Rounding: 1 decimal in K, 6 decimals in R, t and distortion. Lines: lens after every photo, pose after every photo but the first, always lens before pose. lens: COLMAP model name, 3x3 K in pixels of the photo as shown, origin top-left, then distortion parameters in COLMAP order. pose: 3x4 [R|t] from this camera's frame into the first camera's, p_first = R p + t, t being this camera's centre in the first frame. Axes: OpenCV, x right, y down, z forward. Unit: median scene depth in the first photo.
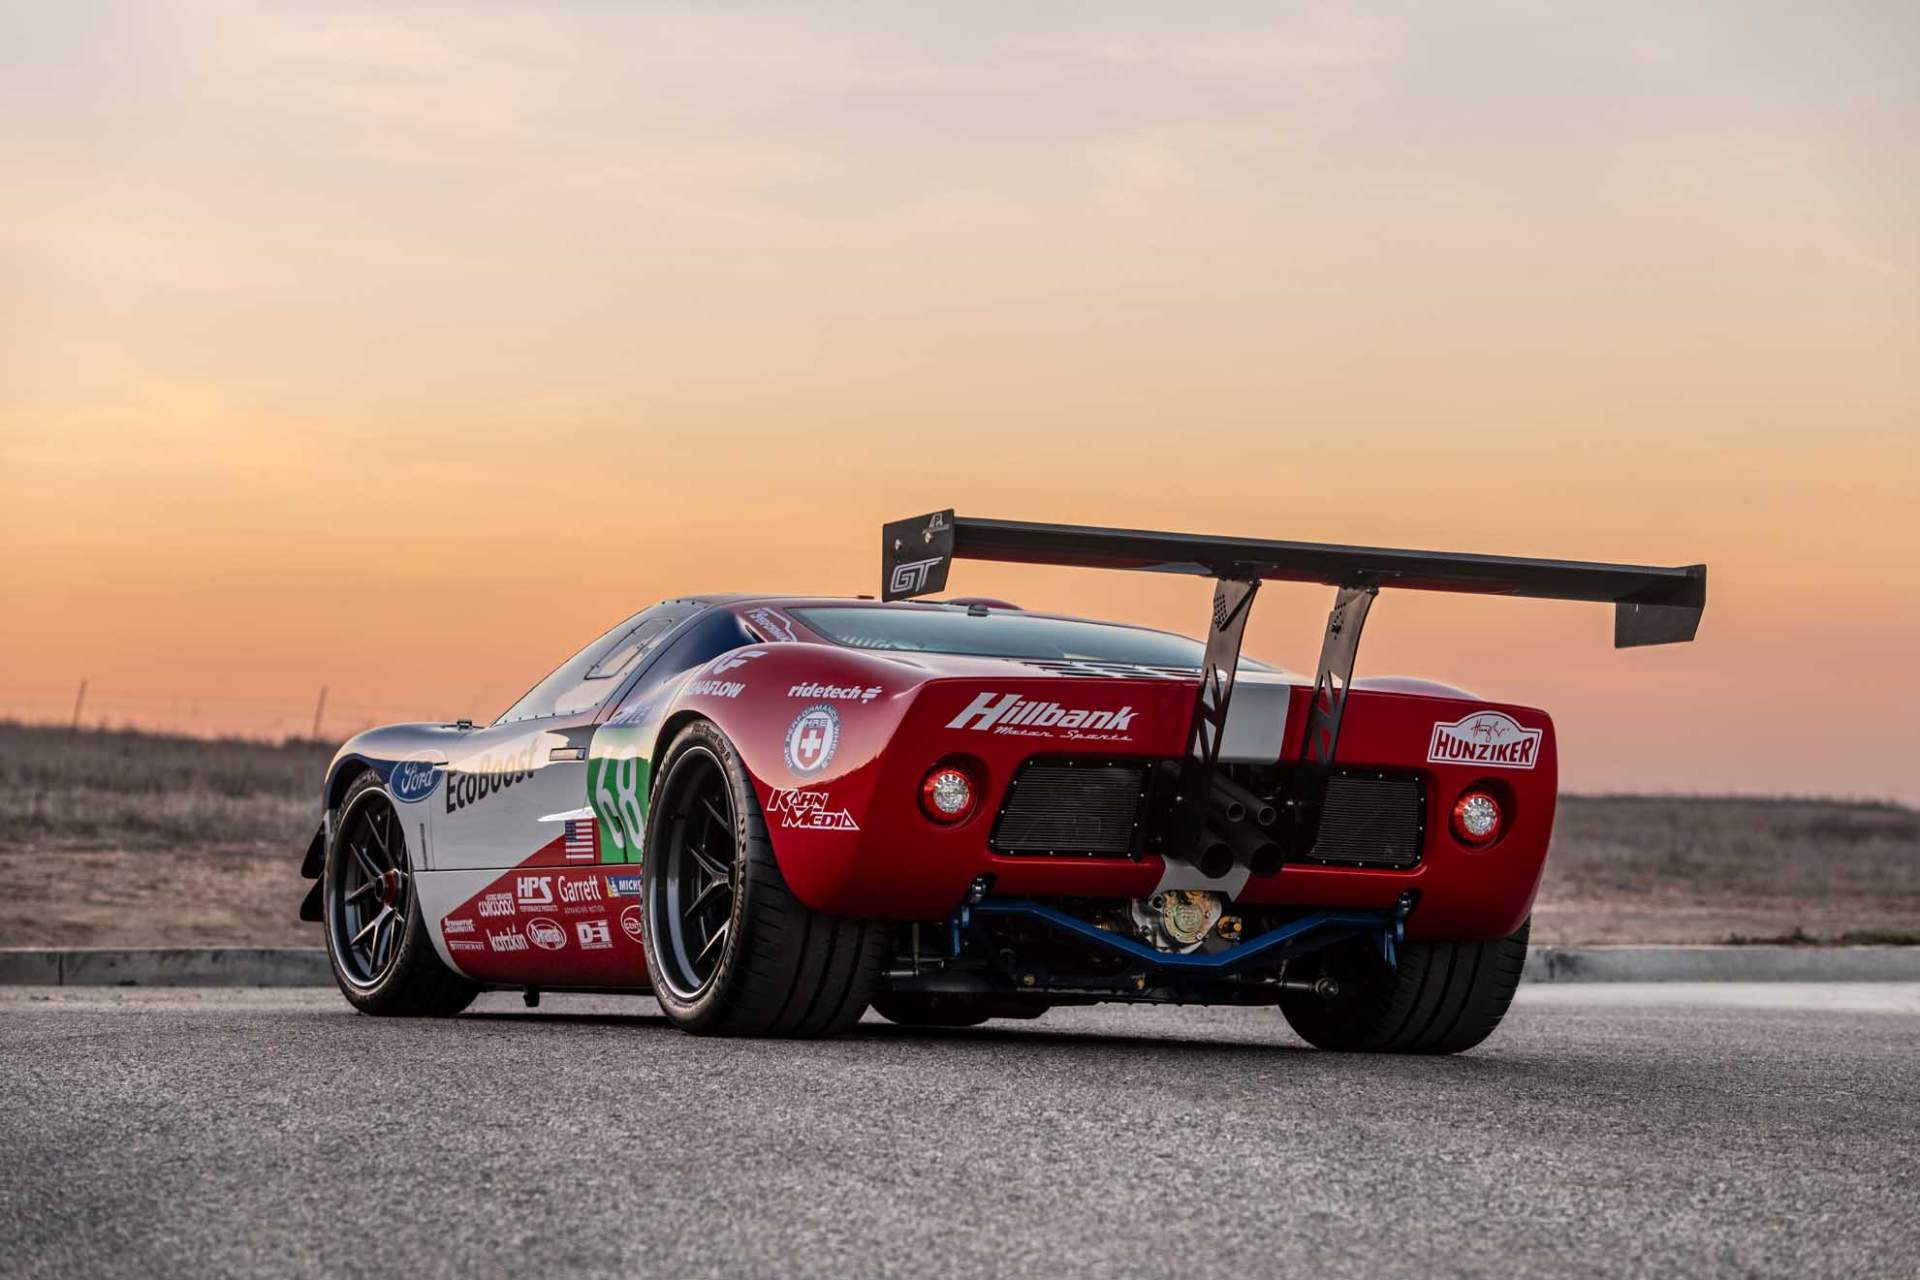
lens RADIAL K [[5581.6, 0, 961.7], [0, 5581.6, 641.1], [0, 0, 1]] dist [0.159045, 0.000000]
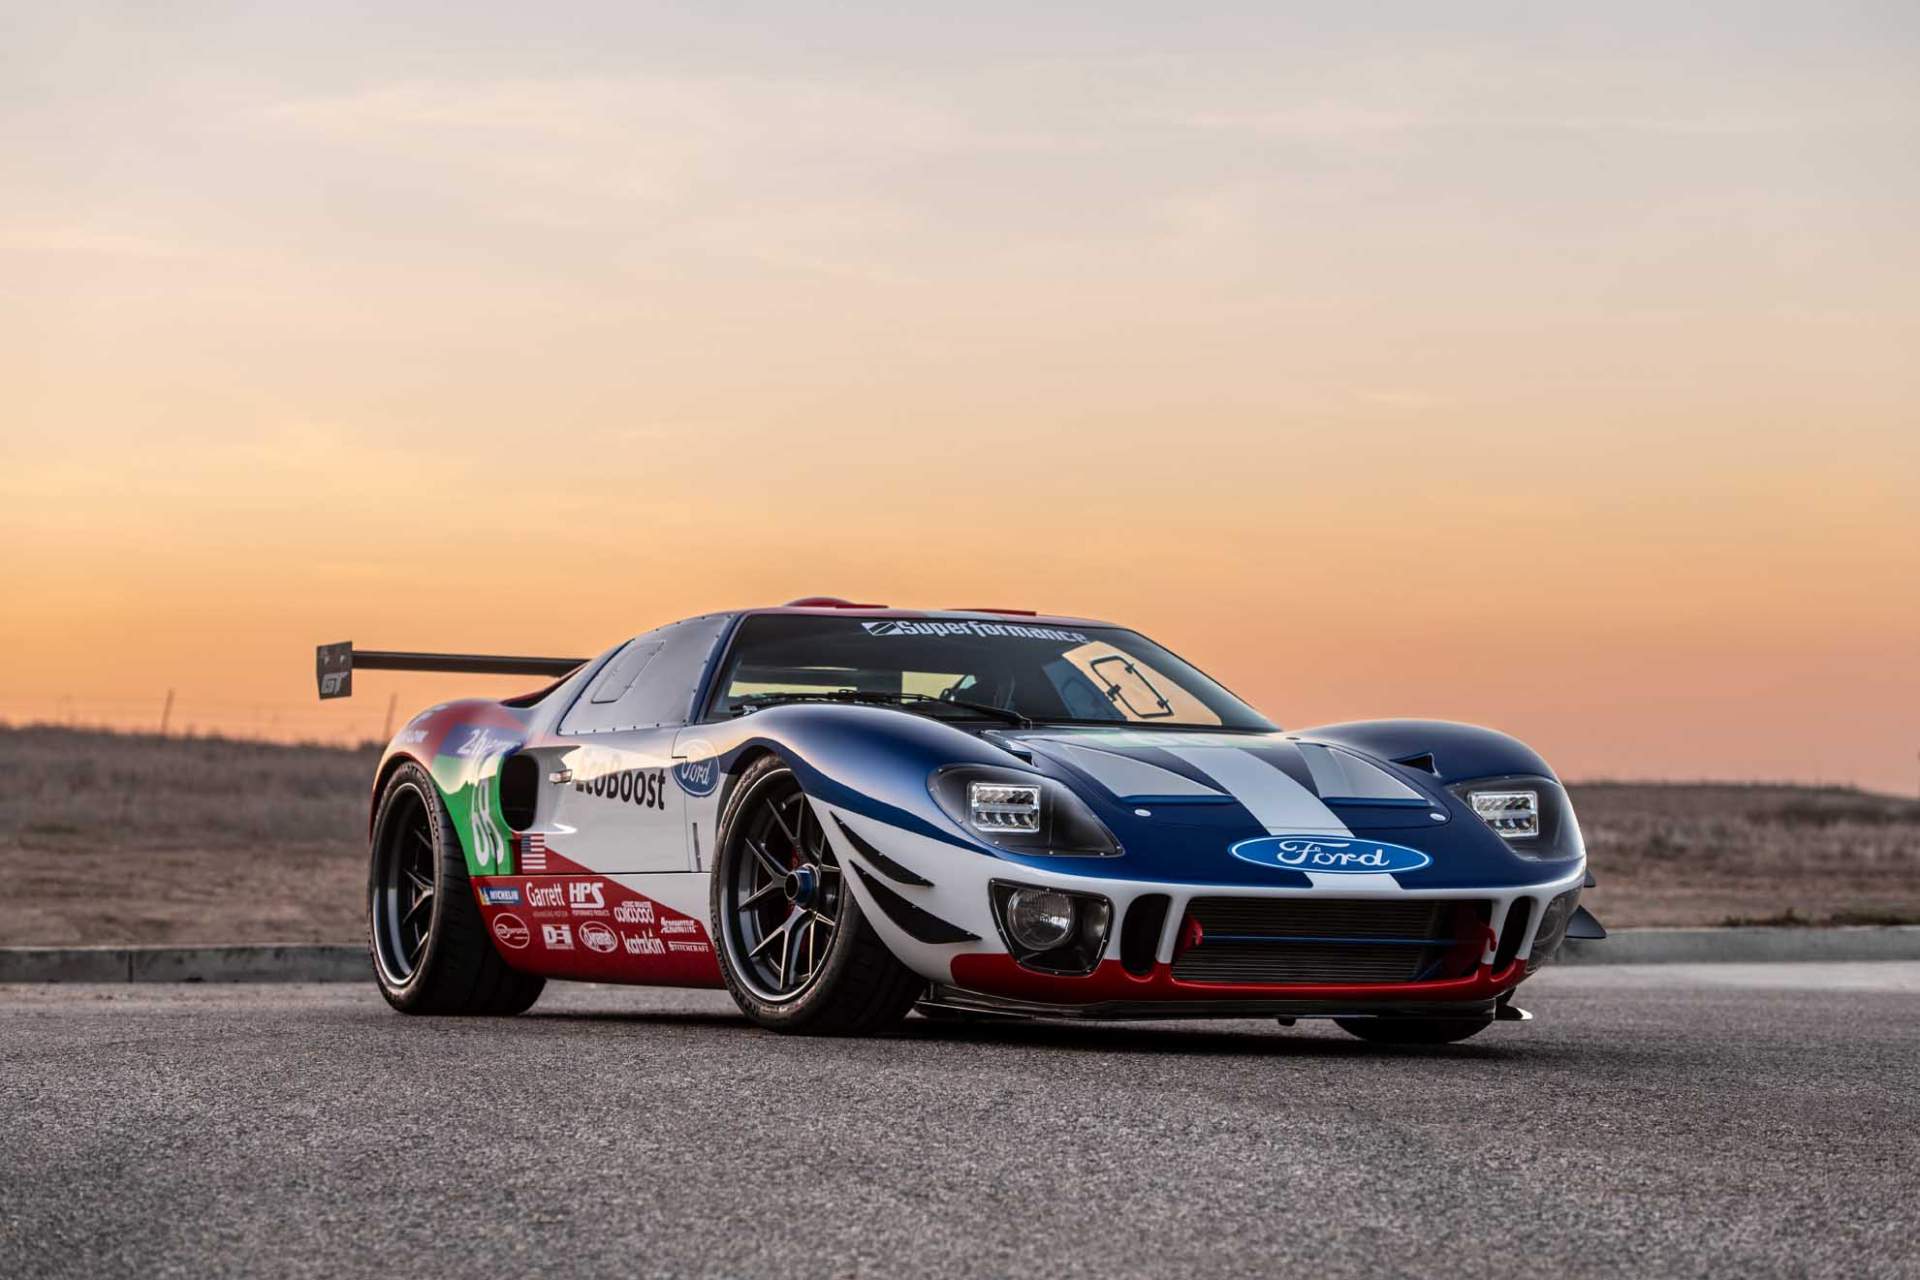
lens RADIAL K [[5141.5, 0, 958.6], [0, 5141.5, 639.9], [0, 0, 1]] dist [0.091144, 0.000000]
pose [[0.999931, -0.010439, -0.005472, -0.000883], [0.010432, 0.999945, -0.001317, 0.001083], [0.005485, 0.001260, 0.999984, 0.105624]]
